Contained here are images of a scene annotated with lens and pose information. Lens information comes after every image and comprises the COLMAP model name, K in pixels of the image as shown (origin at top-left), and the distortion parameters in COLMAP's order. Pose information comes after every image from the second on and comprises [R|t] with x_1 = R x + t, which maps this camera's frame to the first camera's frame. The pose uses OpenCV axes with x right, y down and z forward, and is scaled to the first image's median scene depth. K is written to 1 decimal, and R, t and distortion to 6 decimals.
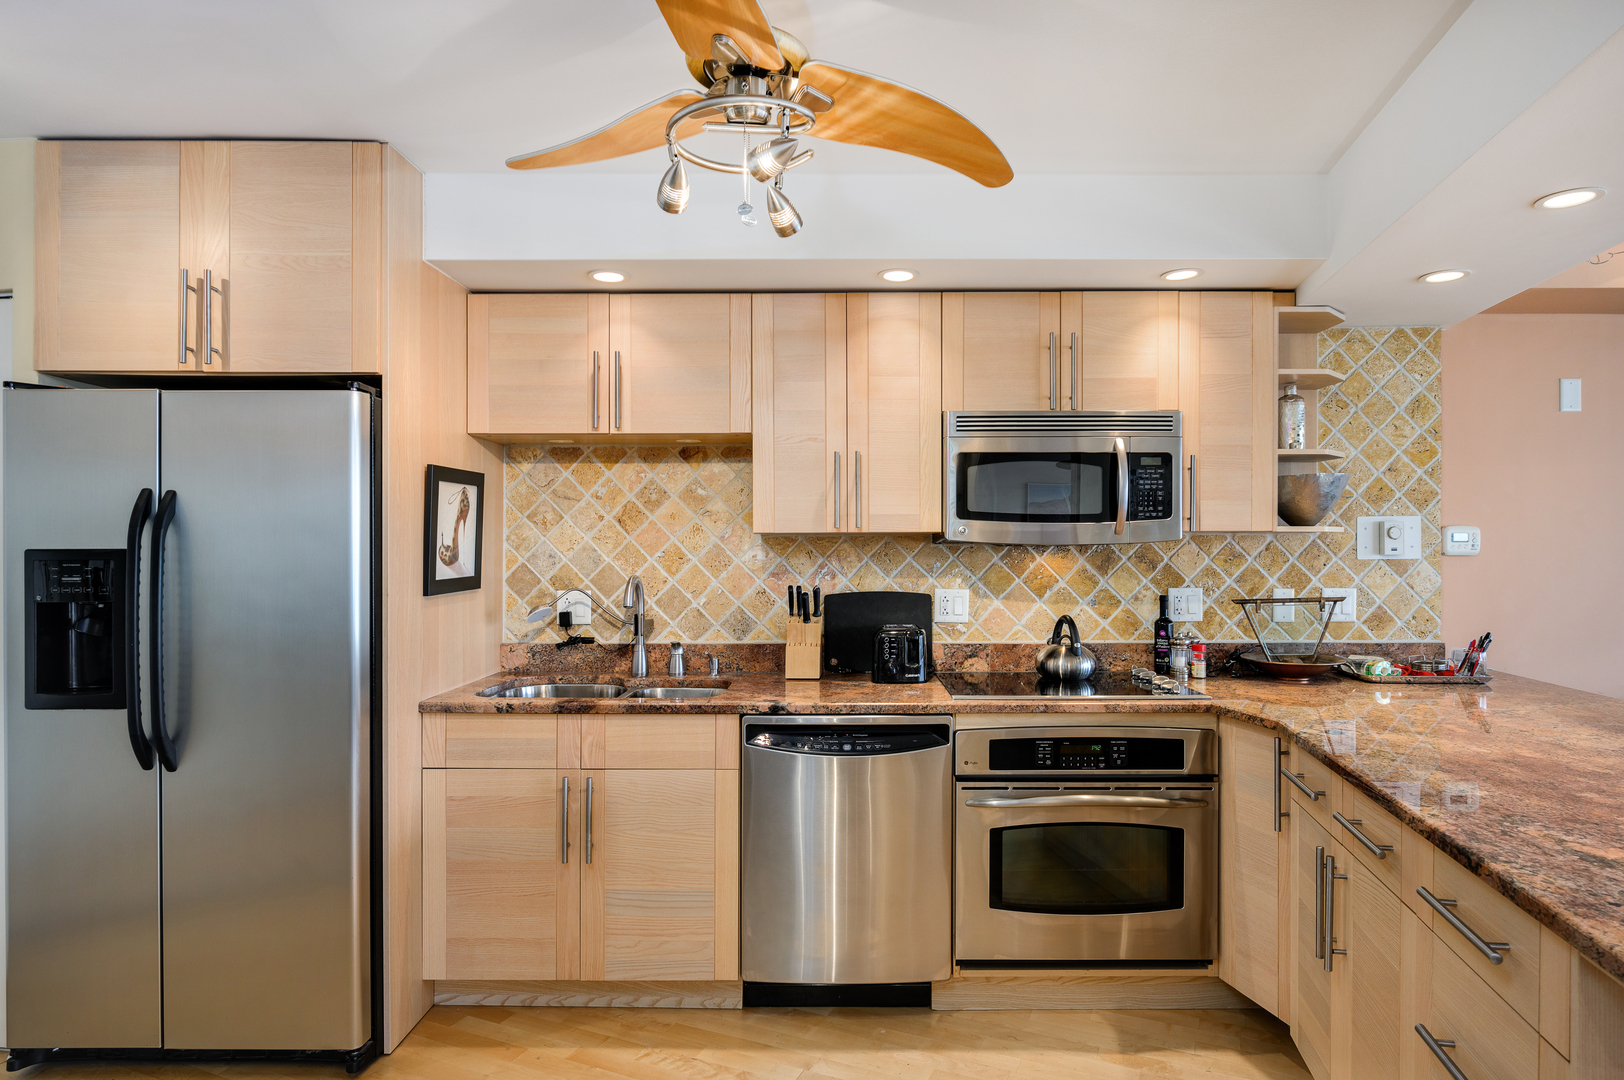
lens RADIAL K [[936.8, 0, 843.2], [0, 936.8, 542.3], [0, 0, 1]] dist [0.002666, 0.000943]
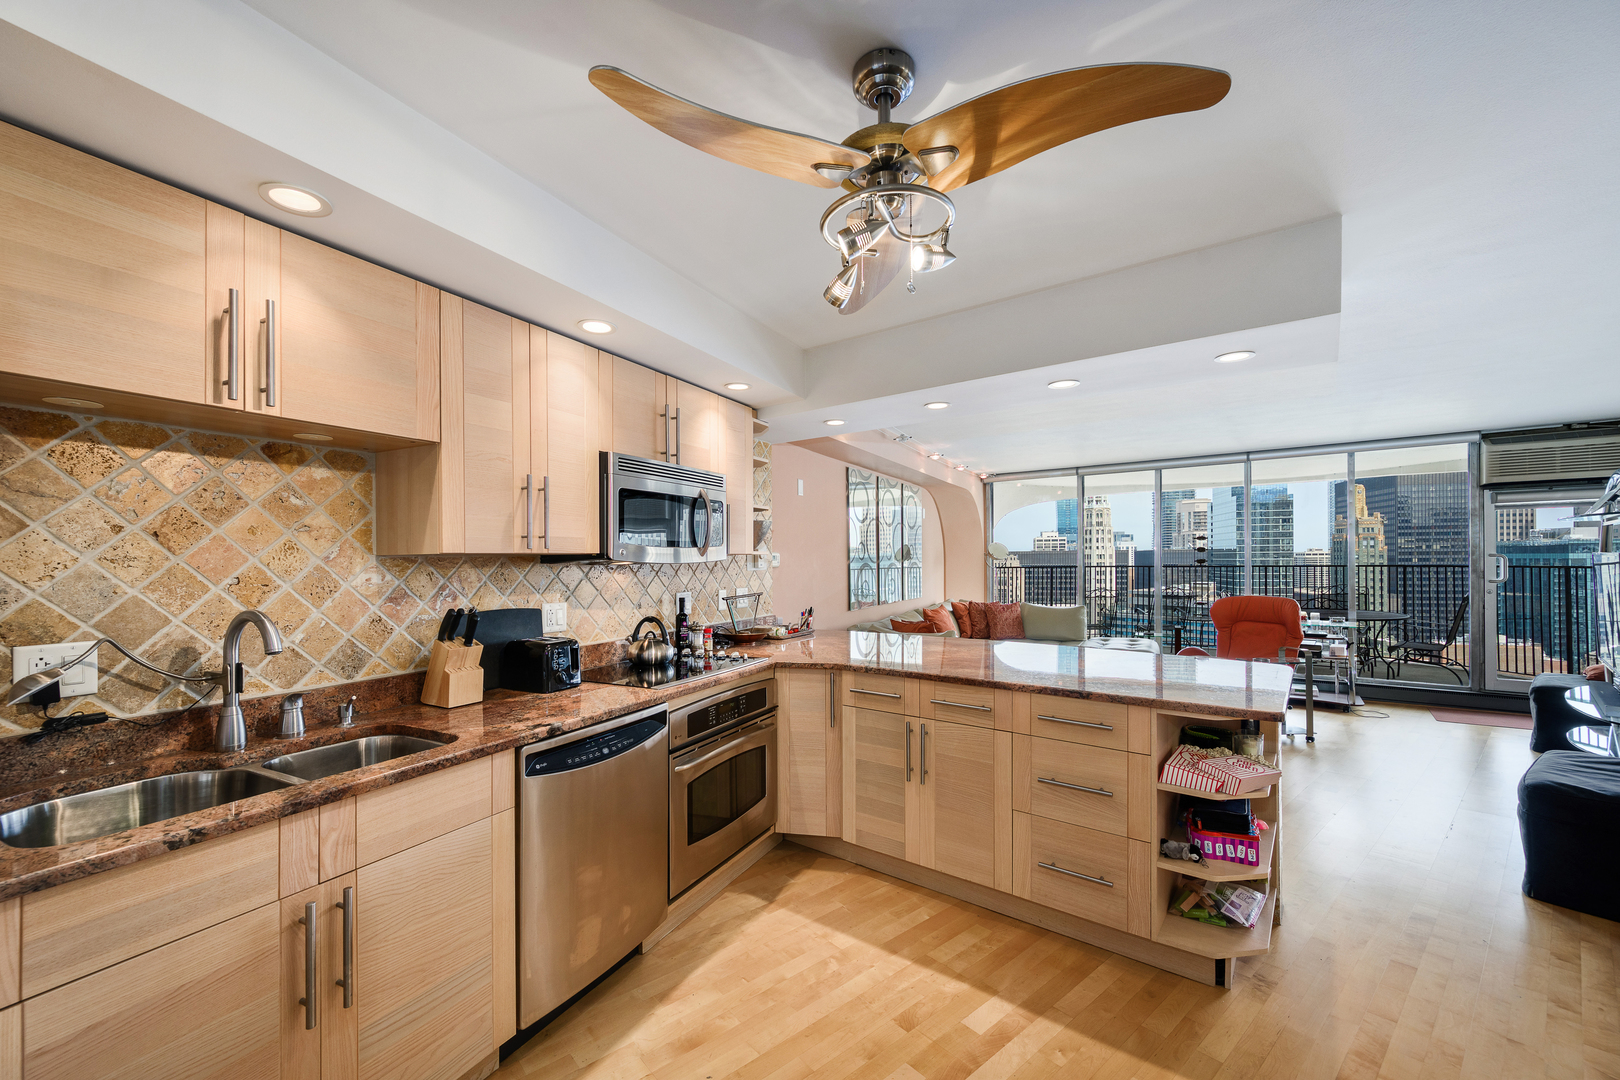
lens RADIAL K [[635.7, 0, 811.3], [0, 635.7, 558.6], [0, 0, 1]] dist [0.000897, -0.000078]
pose [[0.455252, -0.001068, 0.890362, -0.438744], [0.008217, 0.999962, -0.003002, 0.000232], [-0.890325, 0.008683, 0.455244, 0.364603]]
